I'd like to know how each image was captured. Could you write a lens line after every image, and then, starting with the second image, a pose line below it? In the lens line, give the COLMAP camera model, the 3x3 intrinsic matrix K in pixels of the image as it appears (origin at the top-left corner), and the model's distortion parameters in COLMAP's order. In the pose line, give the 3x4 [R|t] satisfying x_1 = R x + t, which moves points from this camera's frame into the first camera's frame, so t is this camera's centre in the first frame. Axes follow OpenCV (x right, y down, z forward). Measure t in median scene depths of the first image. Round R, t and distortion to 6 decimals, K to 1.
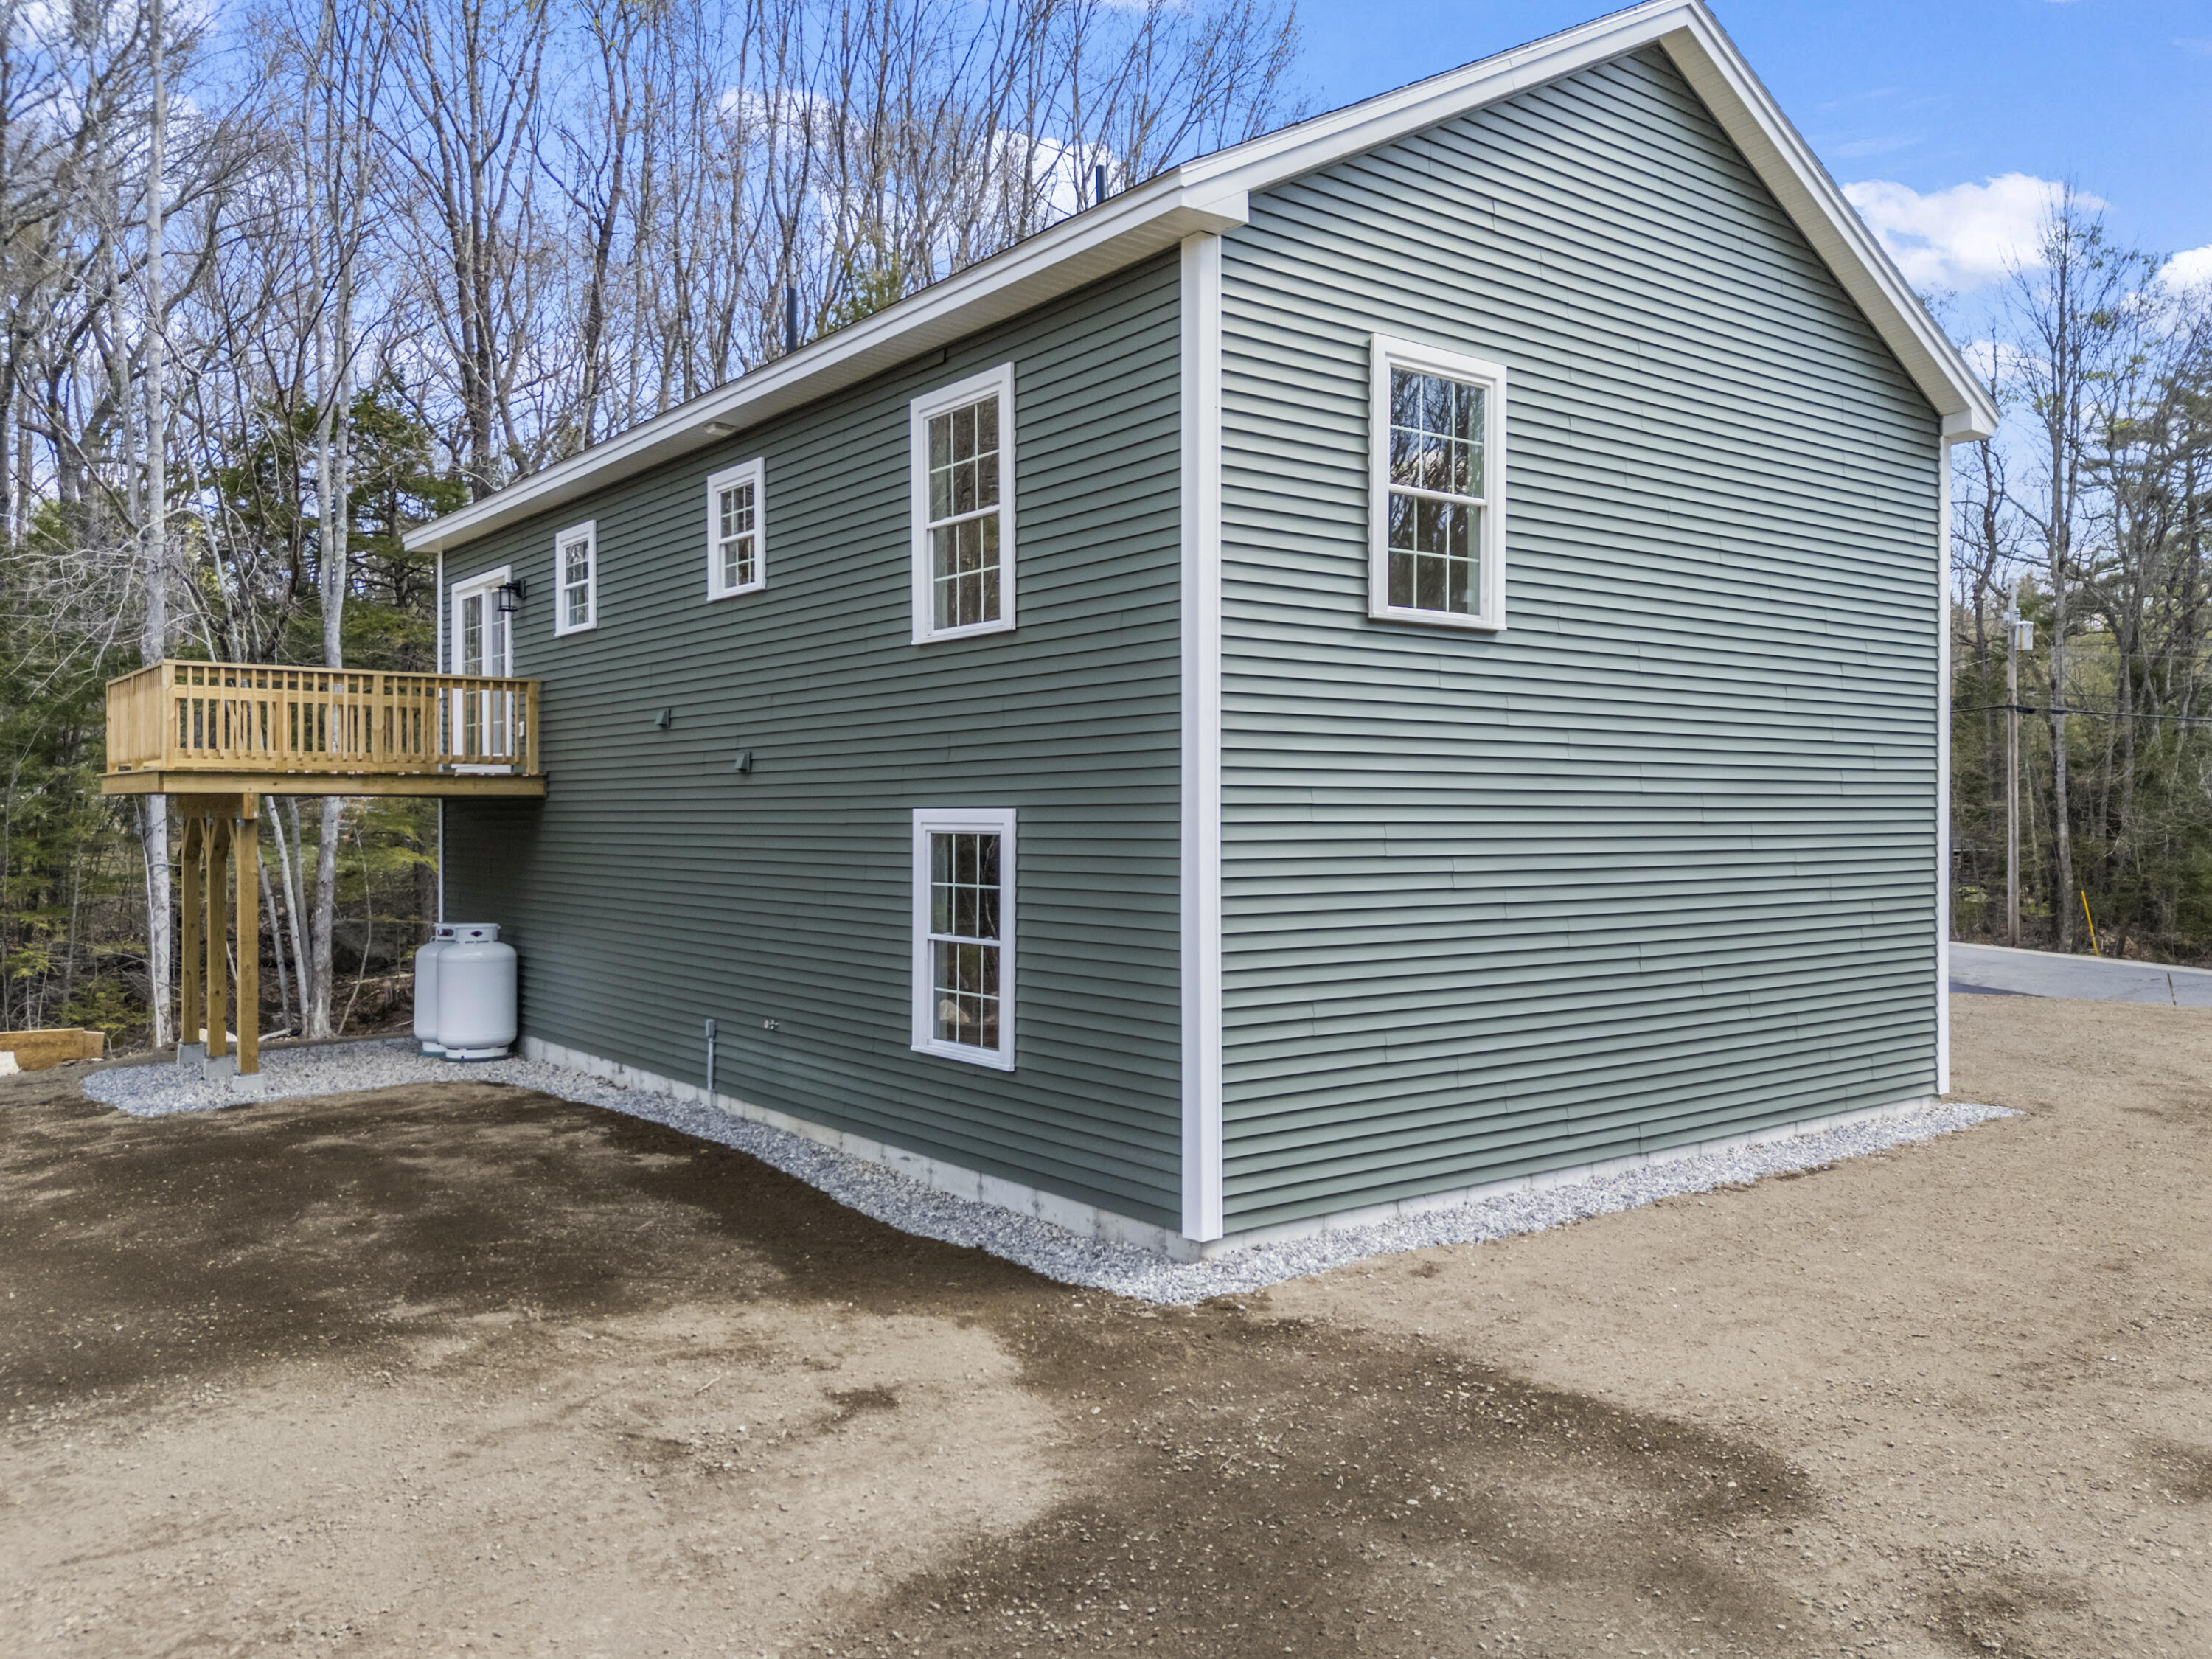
lens RADIAL K [[1679.6, 0, 1104.4], [0, 1679.6, 842.5], [0, 0, 1]] dist [0.049606, -0.002916]
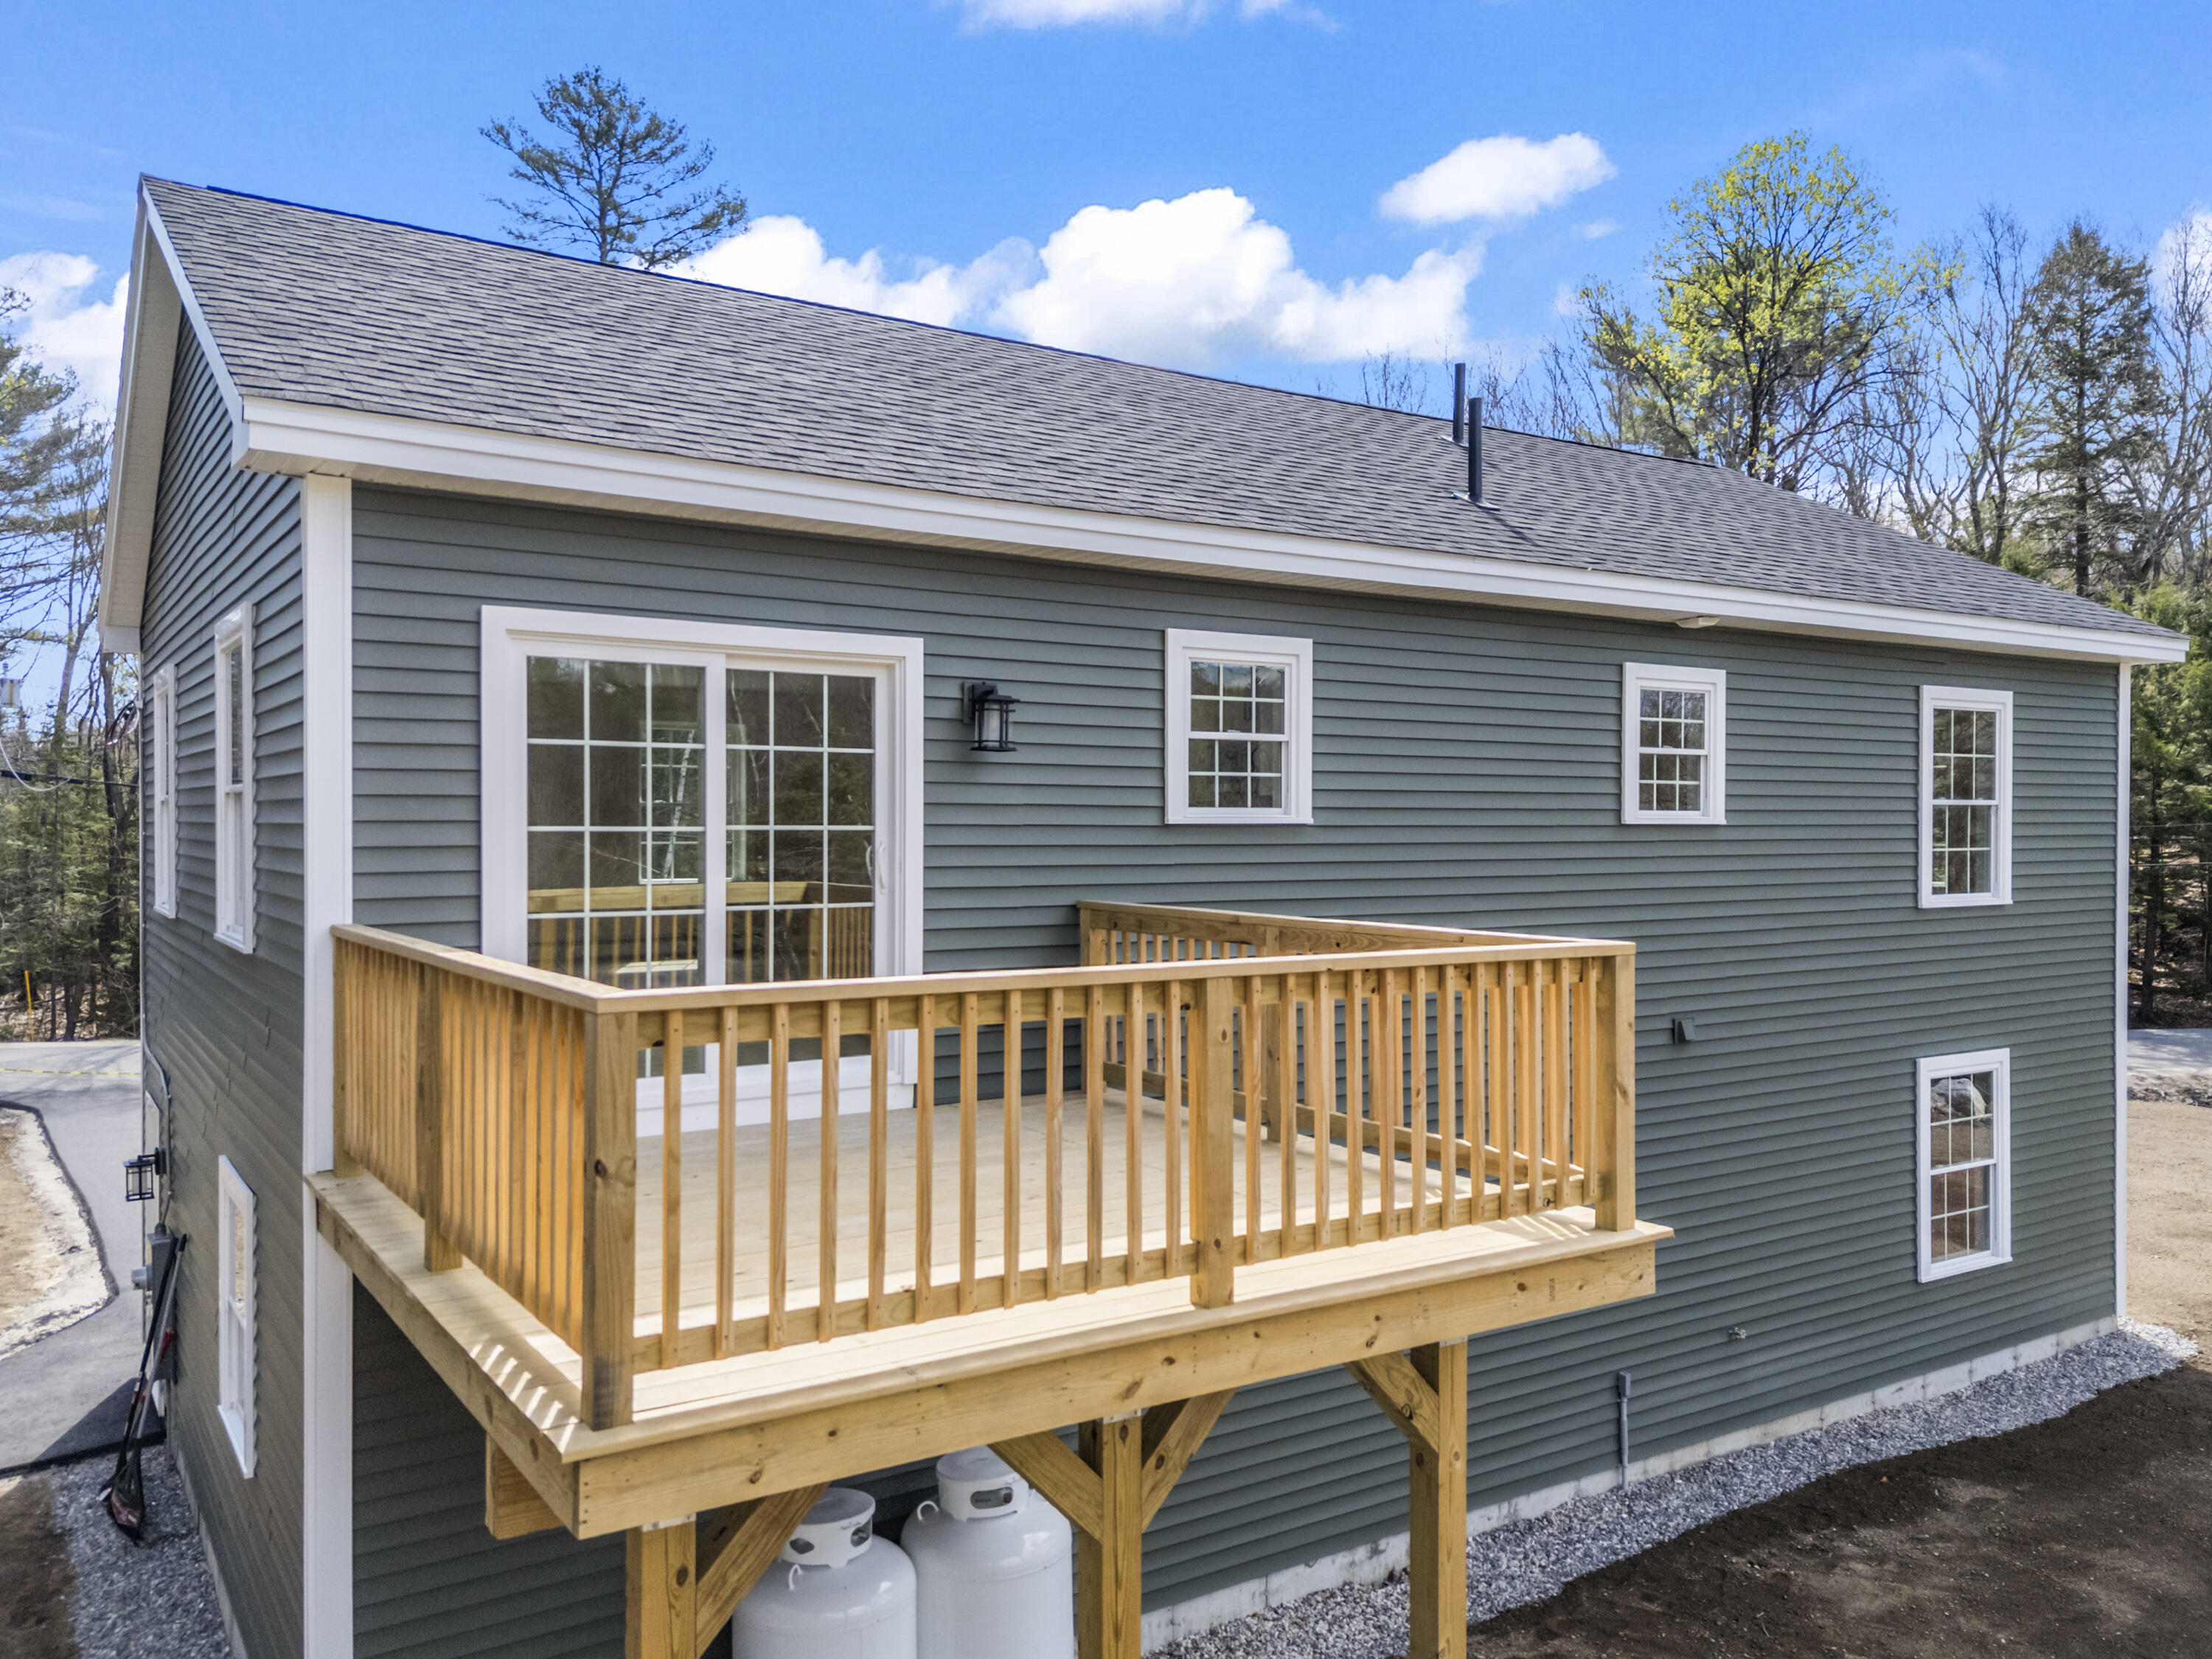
lens RADIAL K [[1663.9, 0, 1106.0], [0, 1663.9, 829.5], [0, 0, 1]] dist [0.042494, -0.000101]
pose [[0.074417, -0.010231, 0.997175, -1.233362], [0.012007, 0.999884, 0.009362, -0.185404], [-0.997155, 0.011276, 0.074531, 1.446224]]
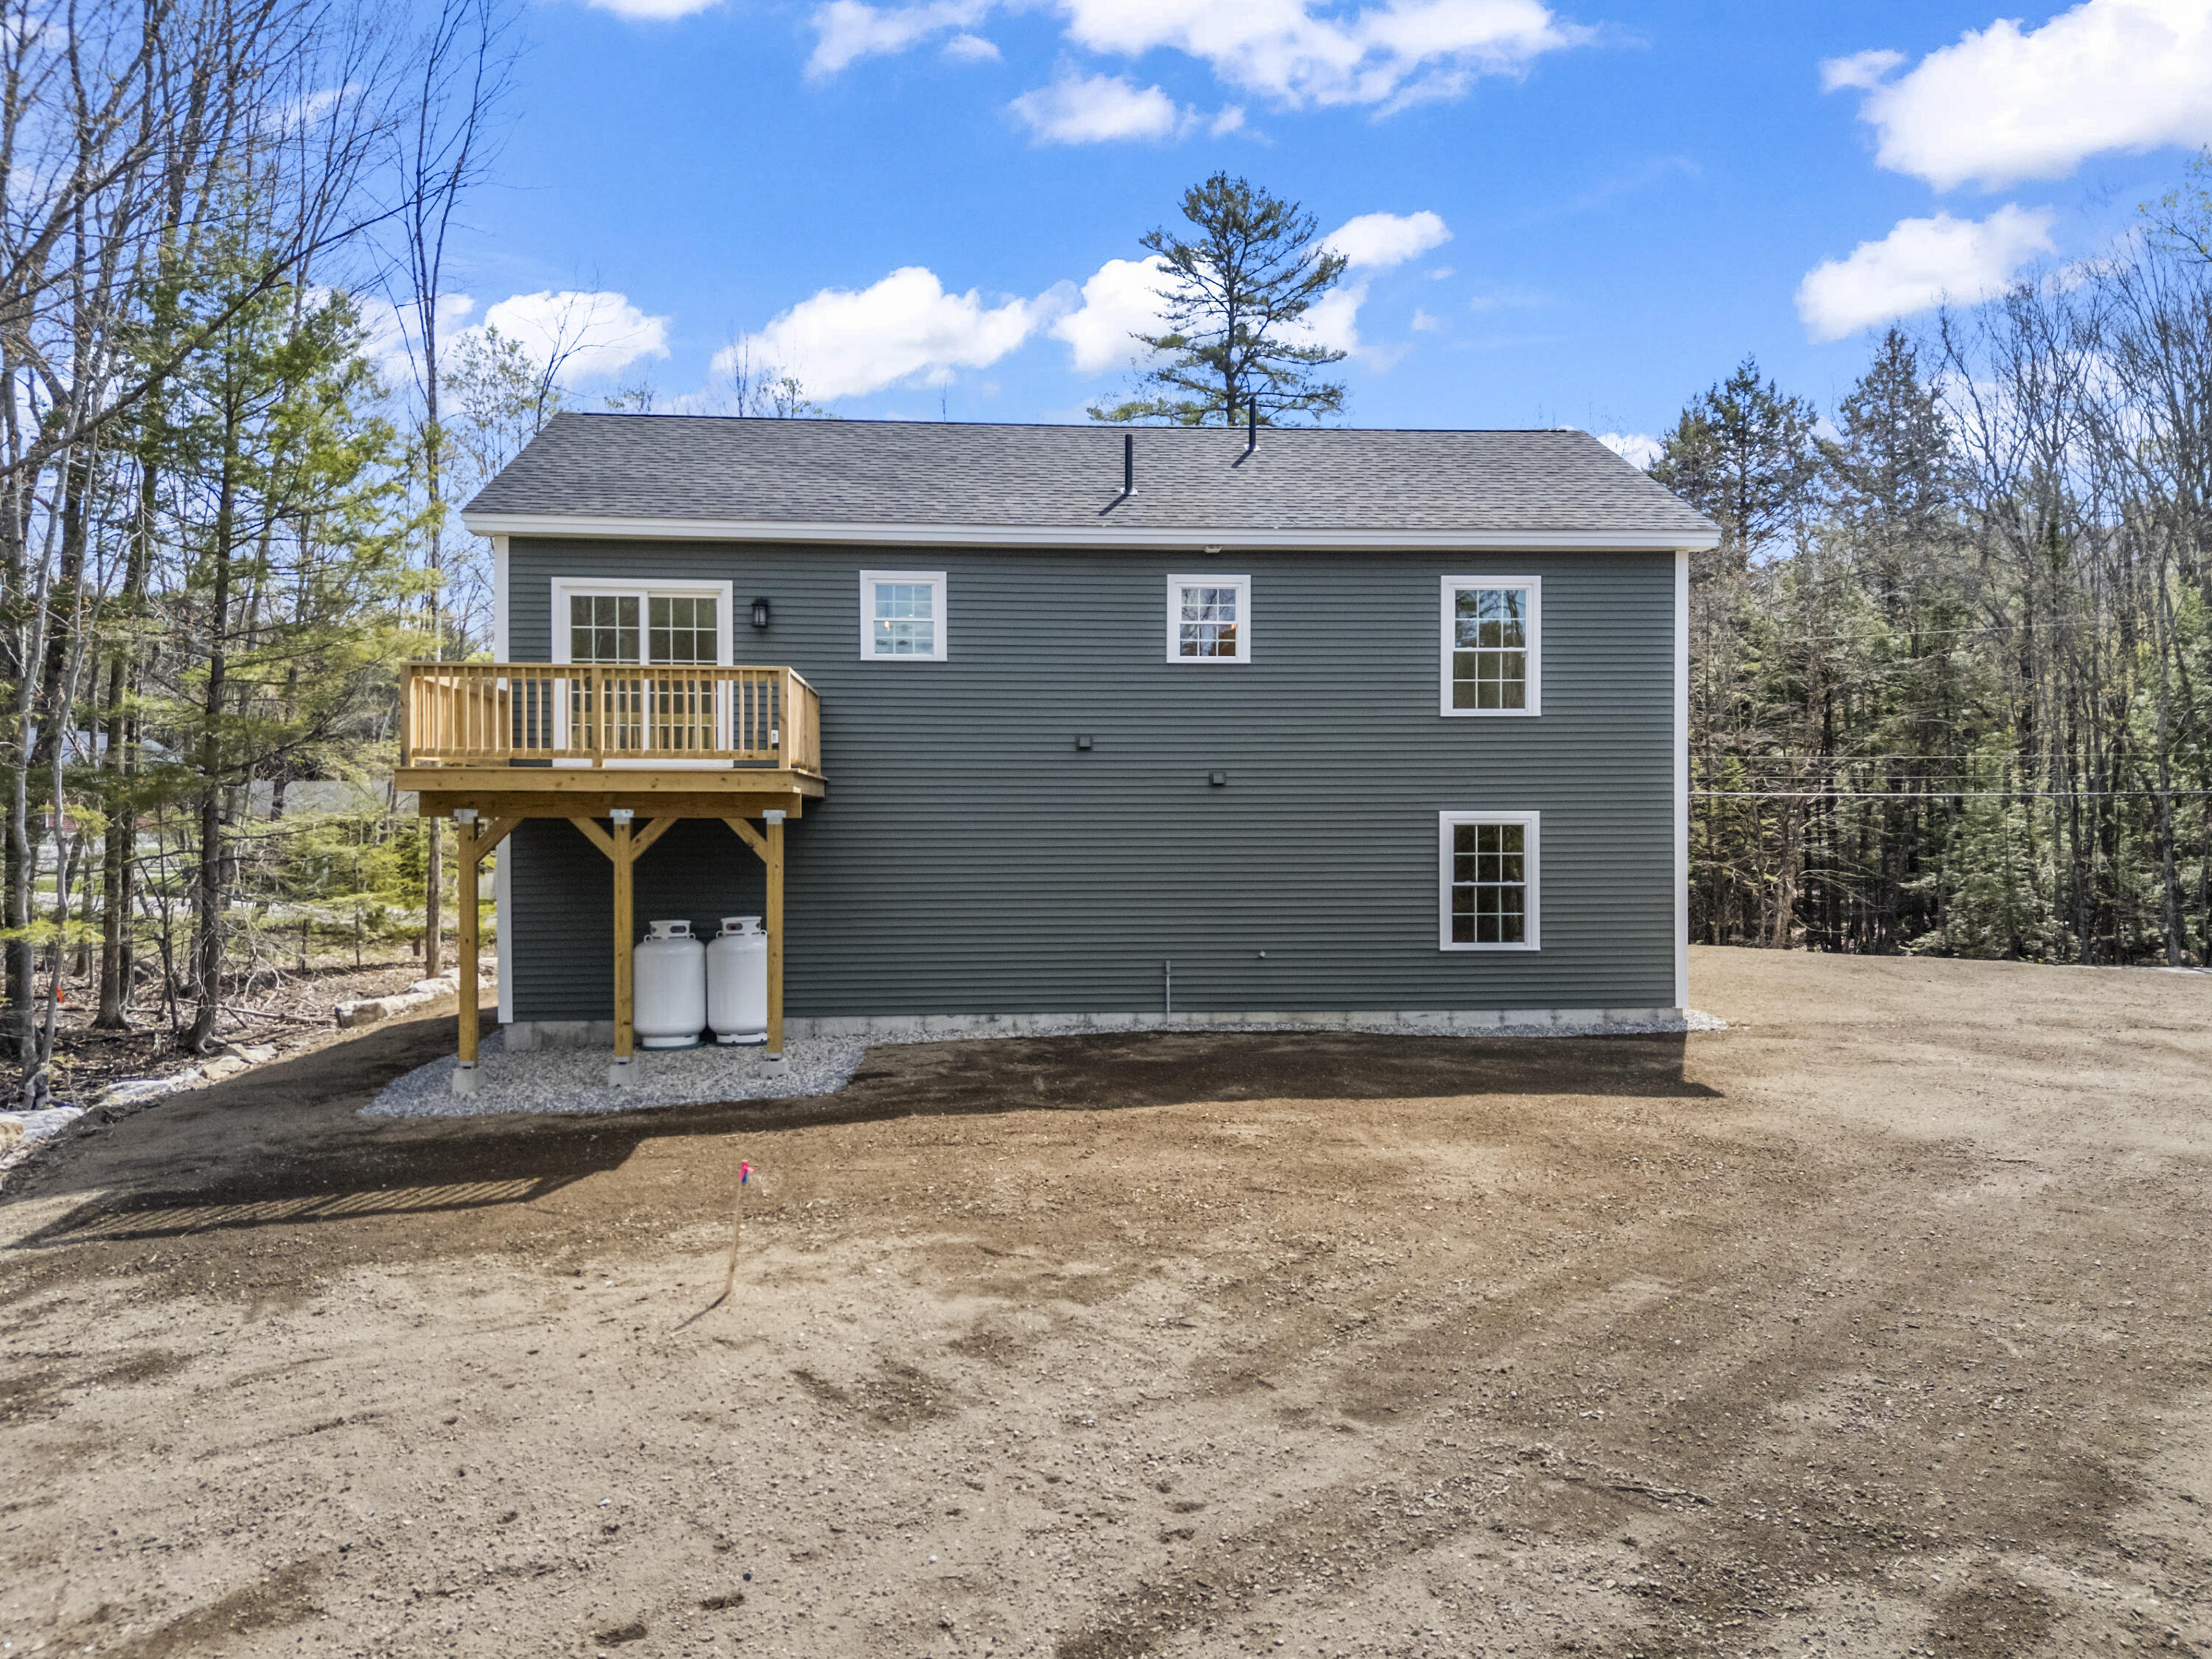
lens RADIAL K [[1735.2, 0, 1169.4], [0, 1735.2, 818.6], [0, 0, 1]] dist [0.078900, 0.000530]
pose [[0.550036, -0.000035, 0.835141, -1.766479], [0.014081, 0.999858, -0.009232, 0.000315], [-0.835022, 0.016838, 0.549959, 0.251066]]
